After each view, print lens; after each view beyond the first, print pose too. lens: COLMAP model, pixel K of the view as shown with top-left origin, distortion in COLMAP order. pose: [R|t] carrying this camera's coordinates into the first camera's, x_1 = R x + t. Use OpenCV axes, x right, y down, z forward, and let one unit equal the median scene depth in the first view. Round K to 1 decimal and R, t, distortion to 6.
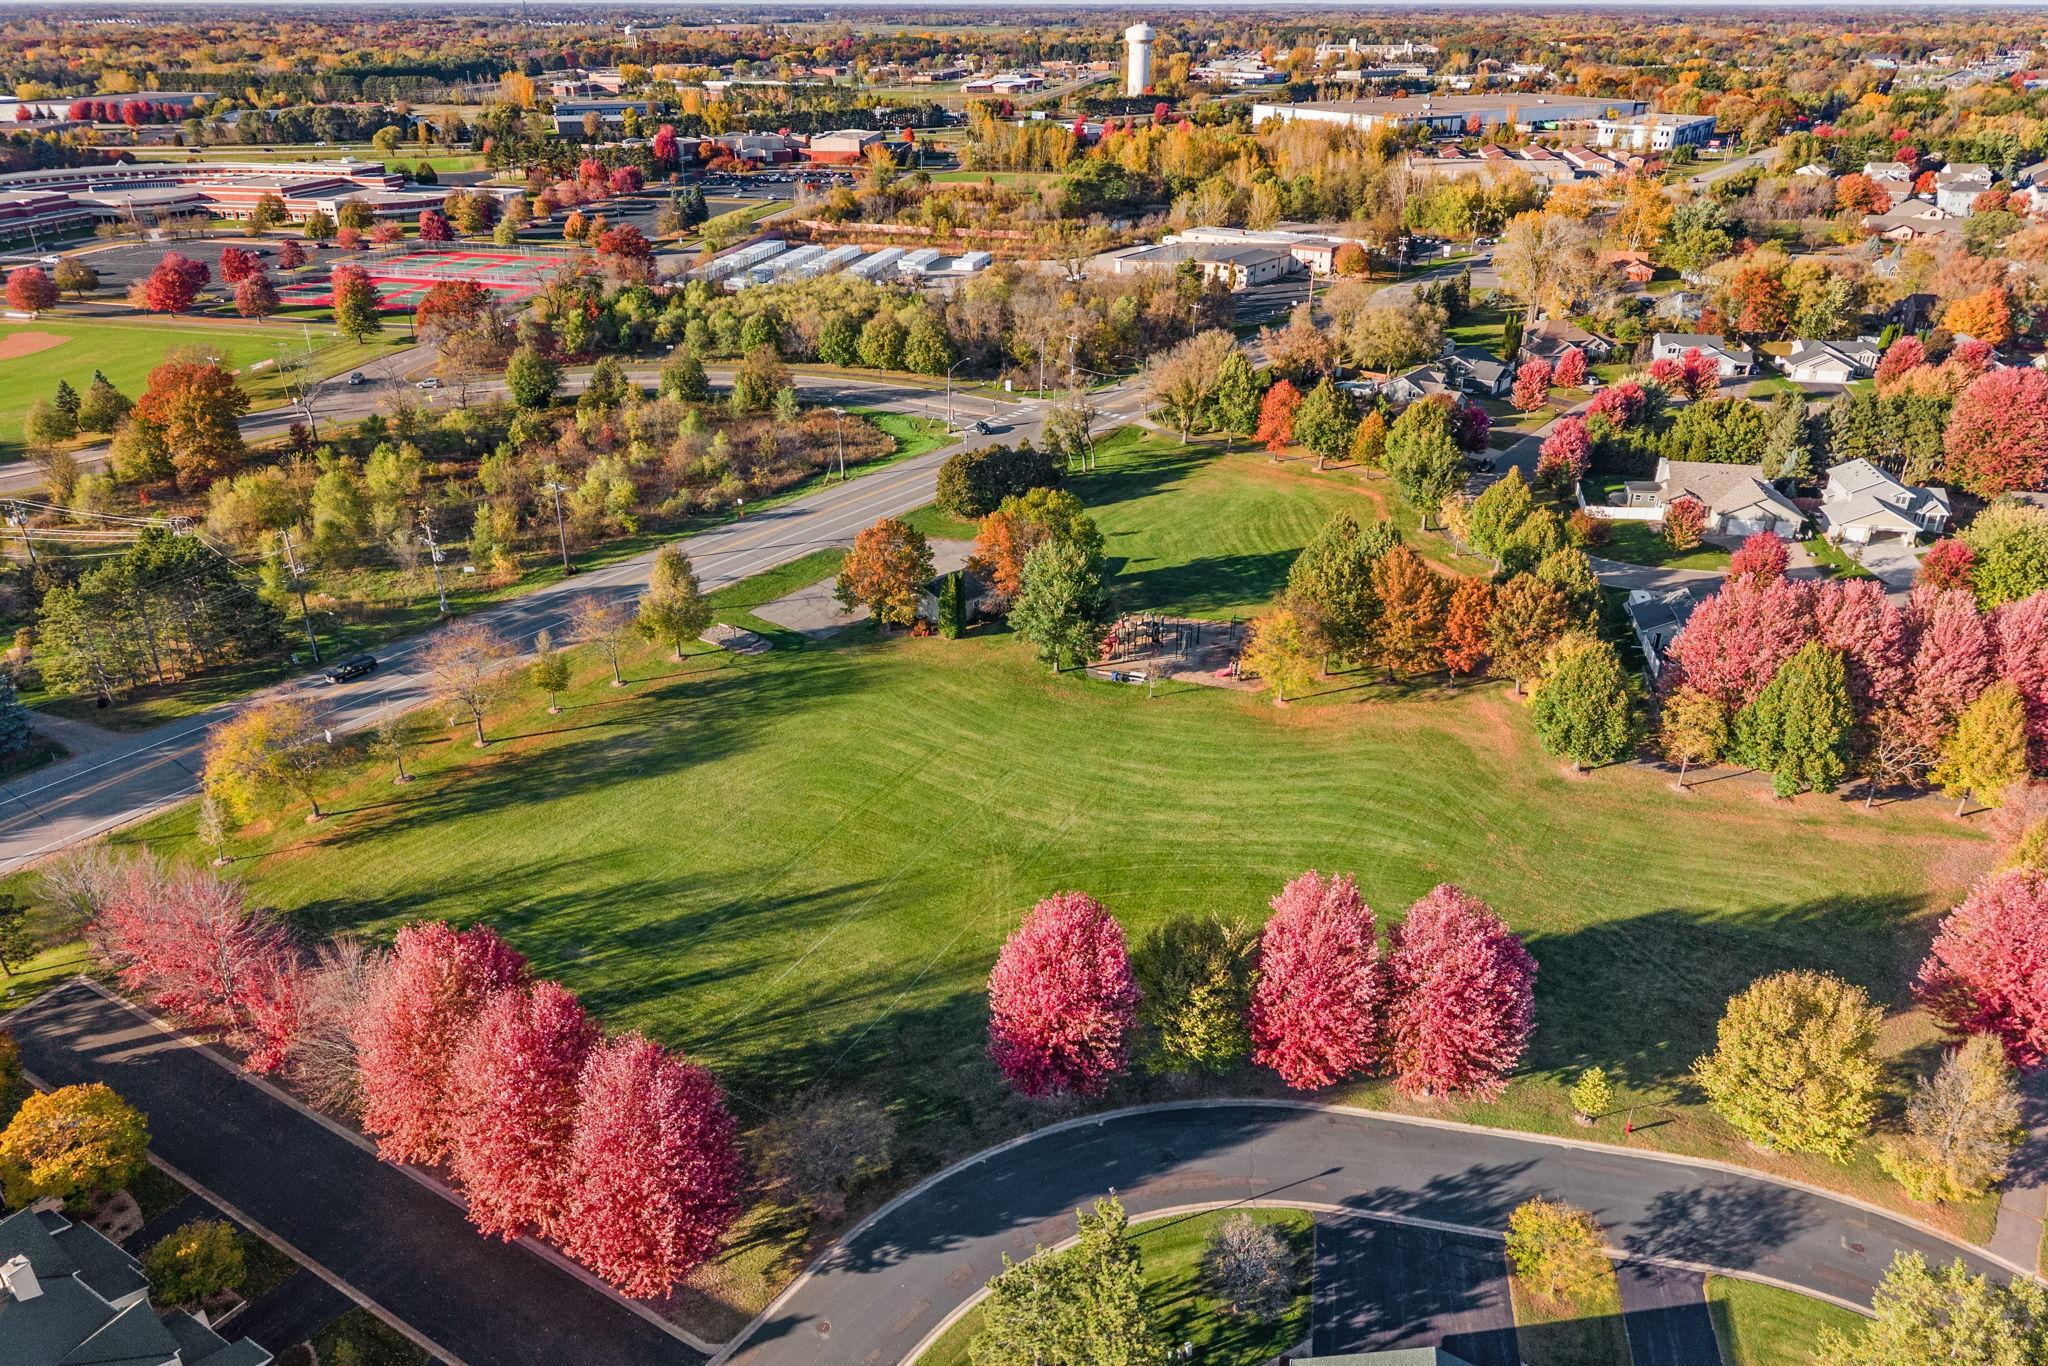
lens RADIAL K [[1352.4, 0, 1024.0], [0, 1352.4, 683.0], [0, 0, 1]] dist [0.018989, -0.015513]
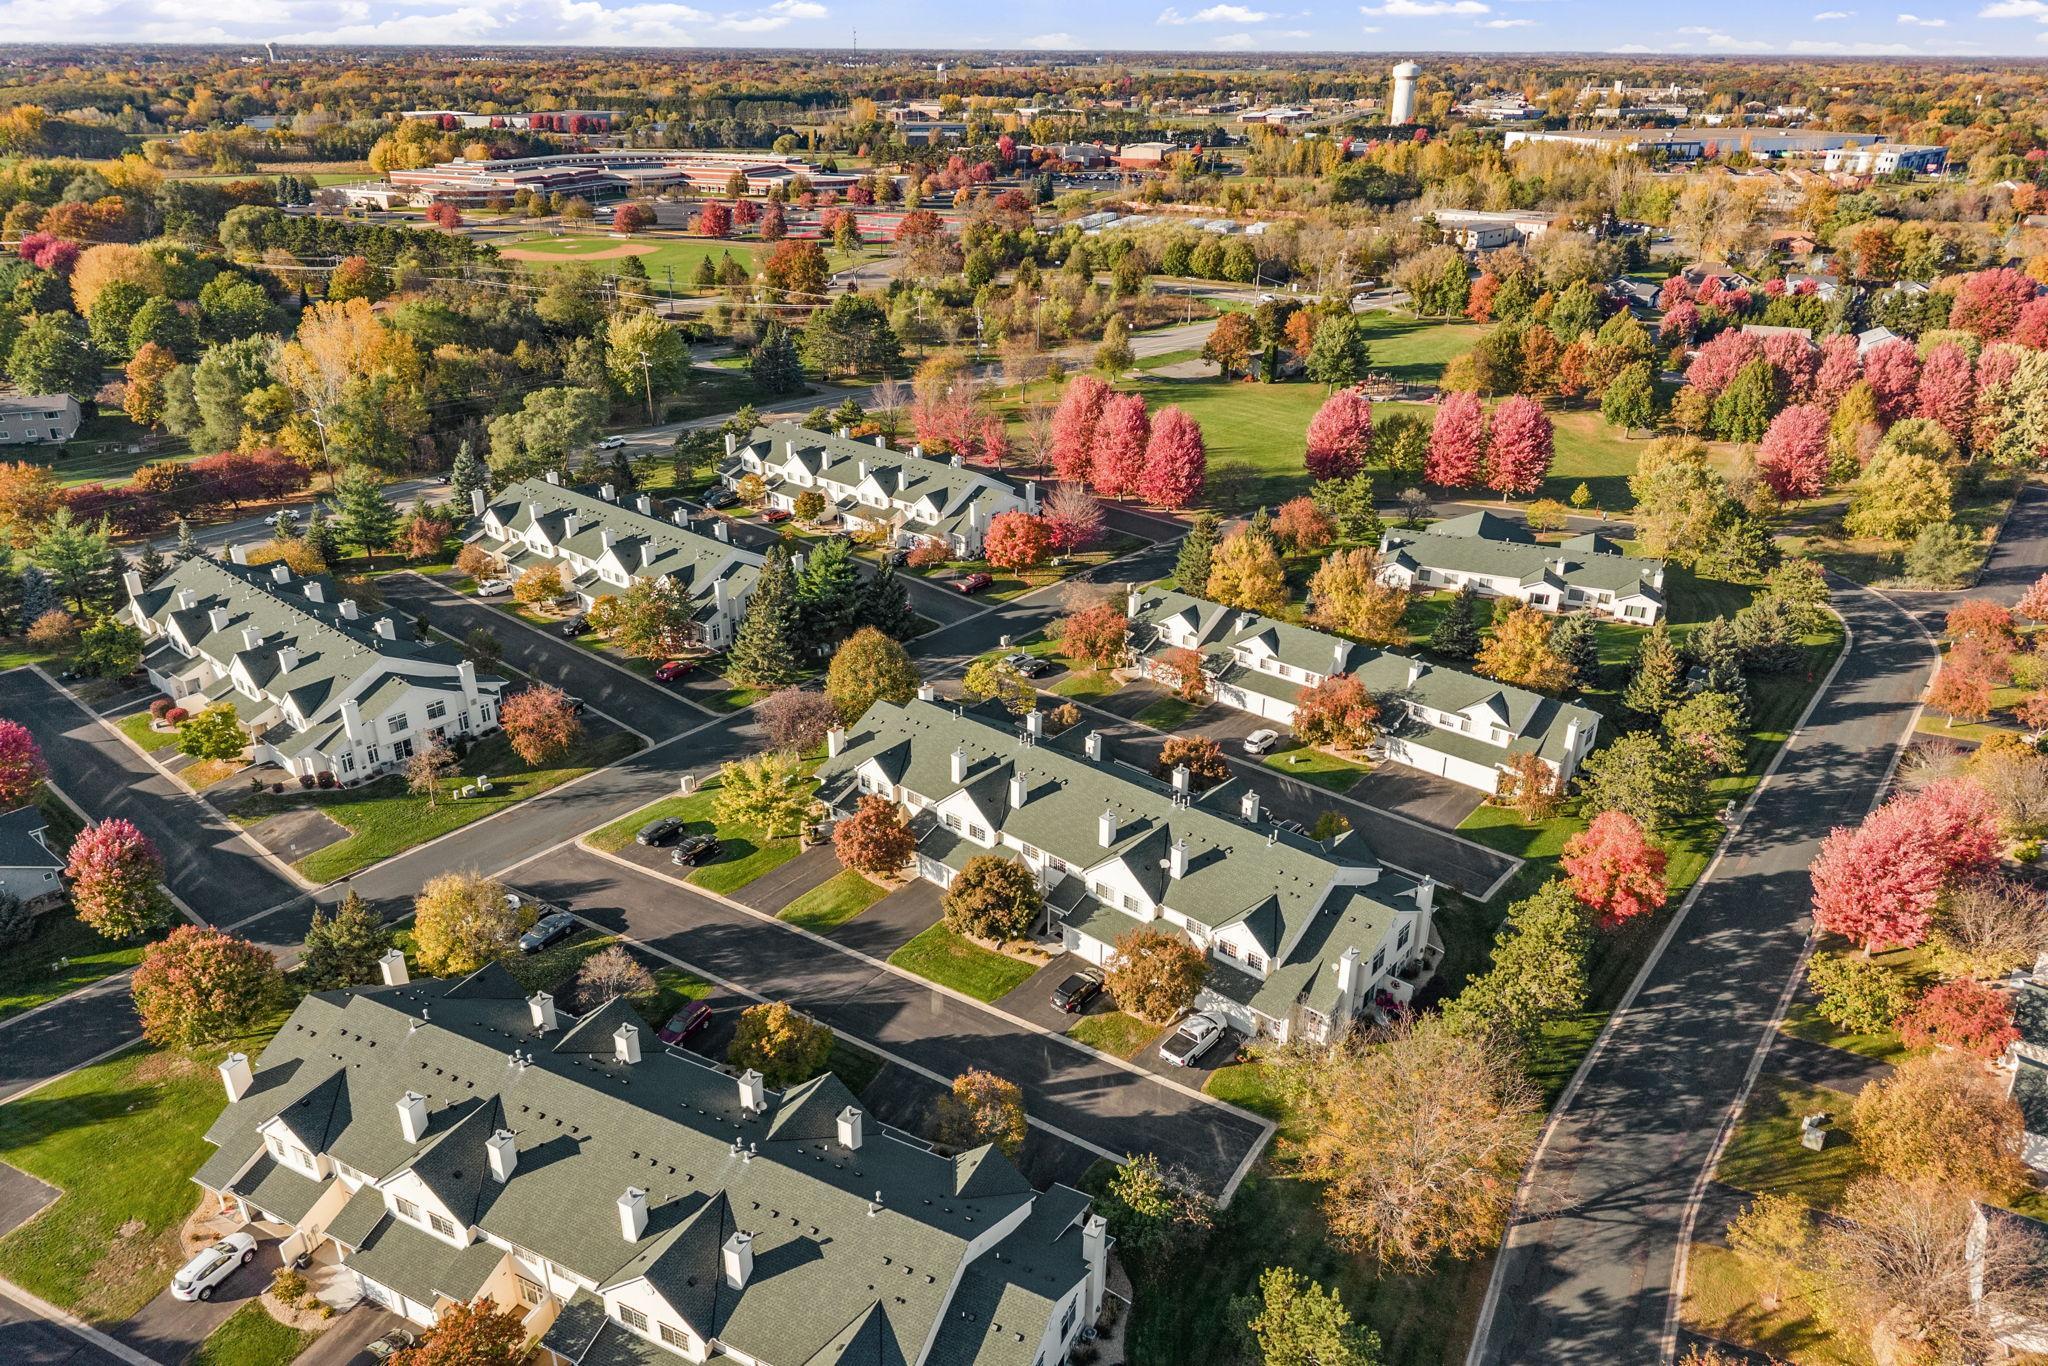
lens RADIAL K [[1352.4, 0, 1024.0], [0, 1352.4, 683.0], [0, 0, 1]] dist [0.018989, -0.015513]
pose [[0.984691, 0.079116, -0.155321, -0.013577], [-0.083406, 0.996288, -0.021291, 0.091522], [0.153060, 0.033920, 0.987635, -0.165175]]
